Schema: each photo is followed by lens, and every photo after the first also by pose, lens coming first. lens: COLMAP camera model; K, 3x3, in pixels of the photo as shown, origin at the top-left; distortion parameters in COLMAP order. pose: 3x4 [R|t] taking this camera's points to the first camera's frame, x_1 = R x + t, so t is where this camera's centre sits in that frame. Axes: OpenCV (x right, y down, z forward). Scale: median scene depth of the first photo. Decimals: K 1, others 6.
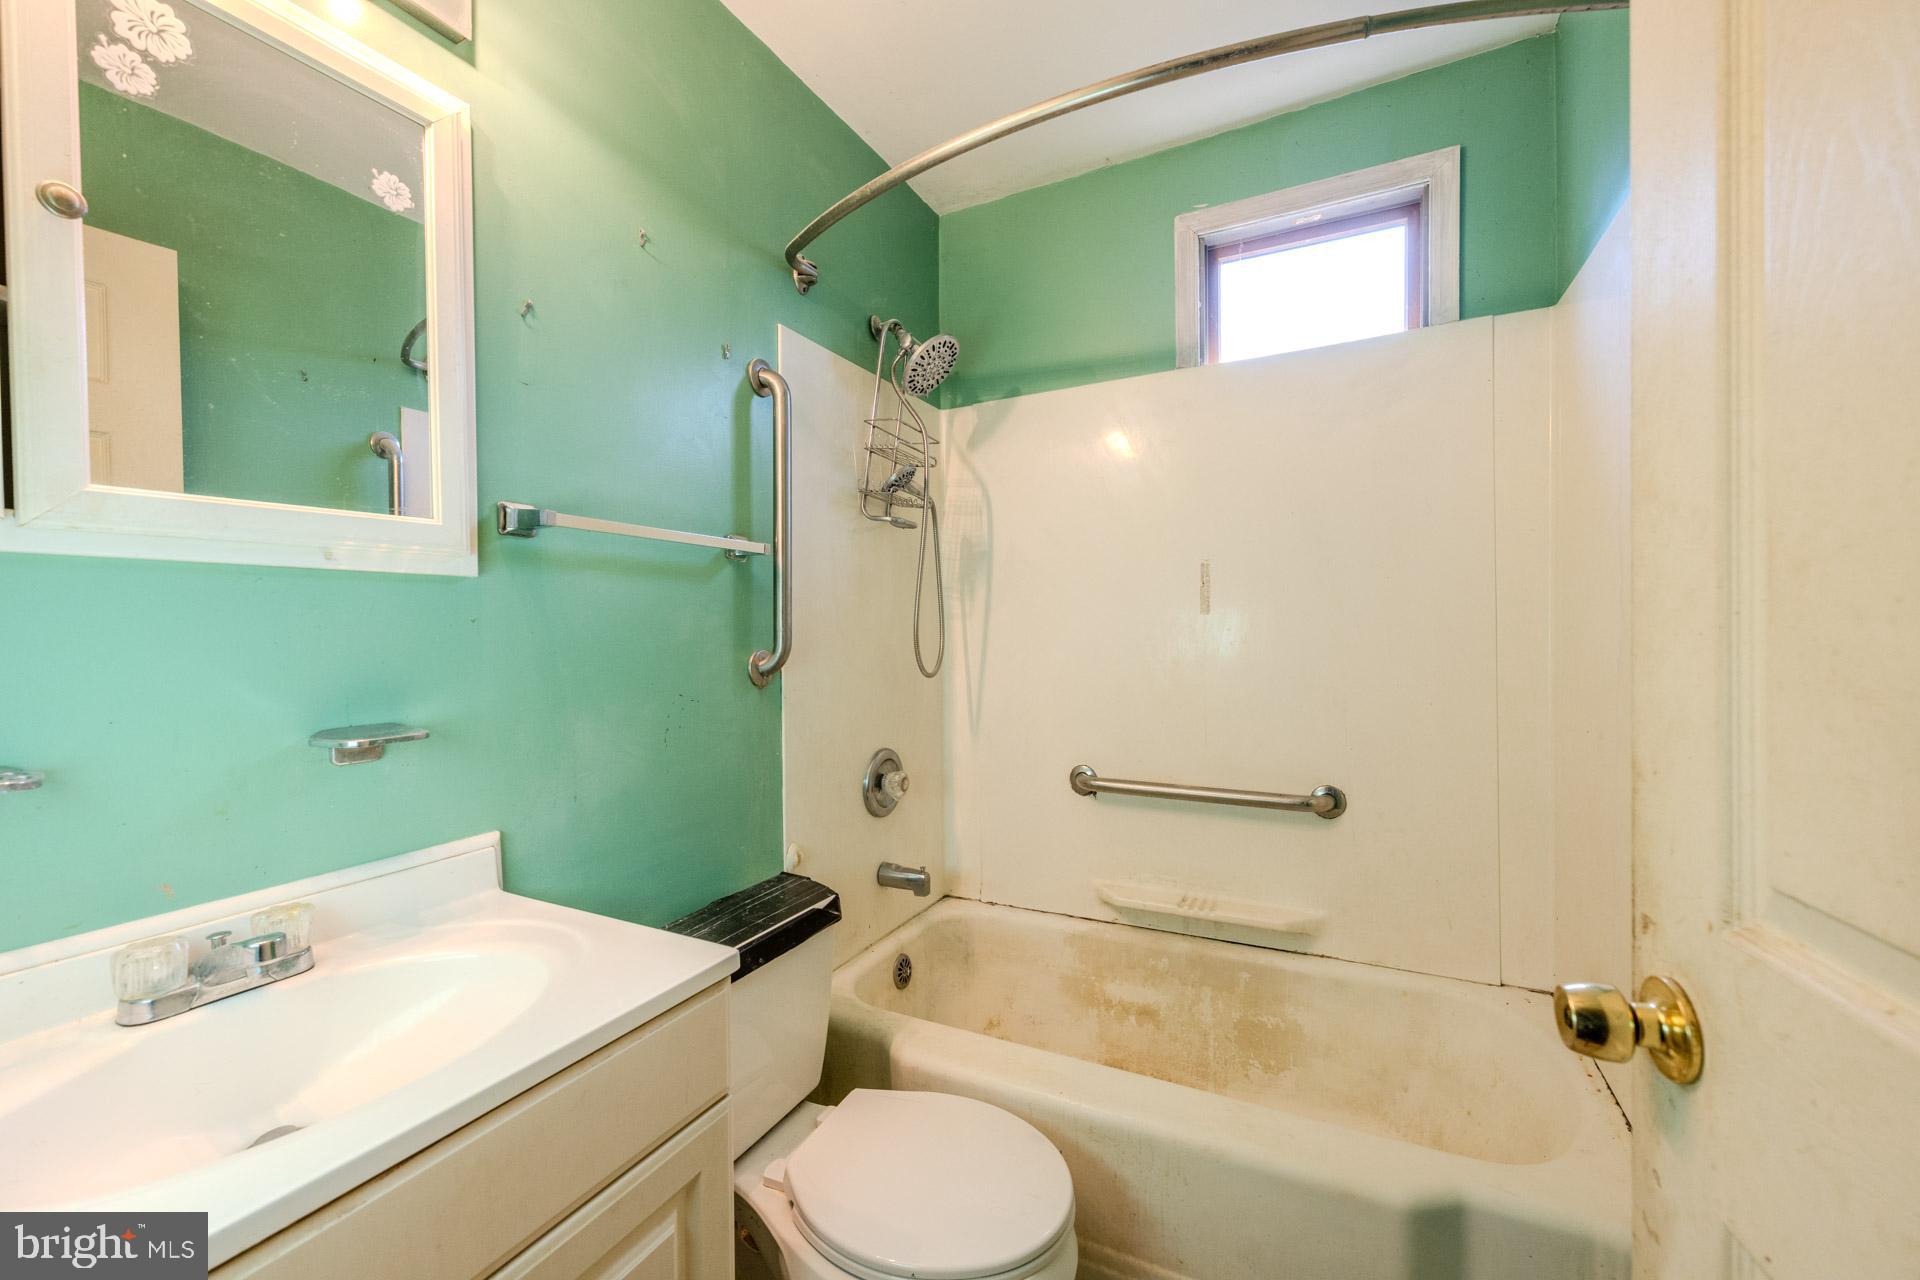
lens RADIAL K [[766.1, 0, 960.0], [0, 766.1, 640.0], [0, 0, 1]] dist [-0.000704, 0.000231]
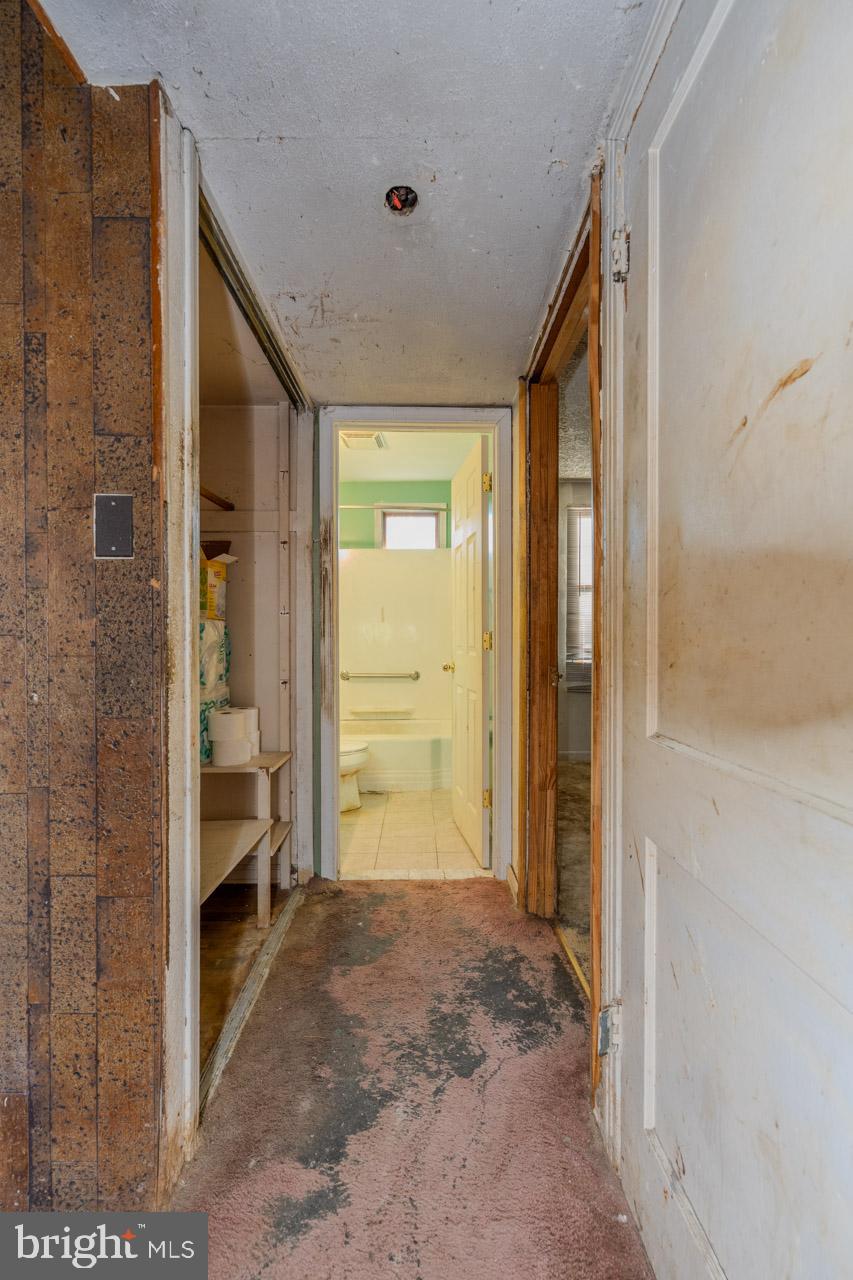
lens RADIAL K [[510.7, 0, 426.5], [0, 510.7, 640.0], [0, 0, 1]] dist [-0.000704, 0.000231]
pose [[0.888103, 0.011929, 0.459489, -0.570347], [-0.003310, 0.999803, -0.019560, 0.091130], [-0.459632, 0.015850, 0.887968, -1.141480]]
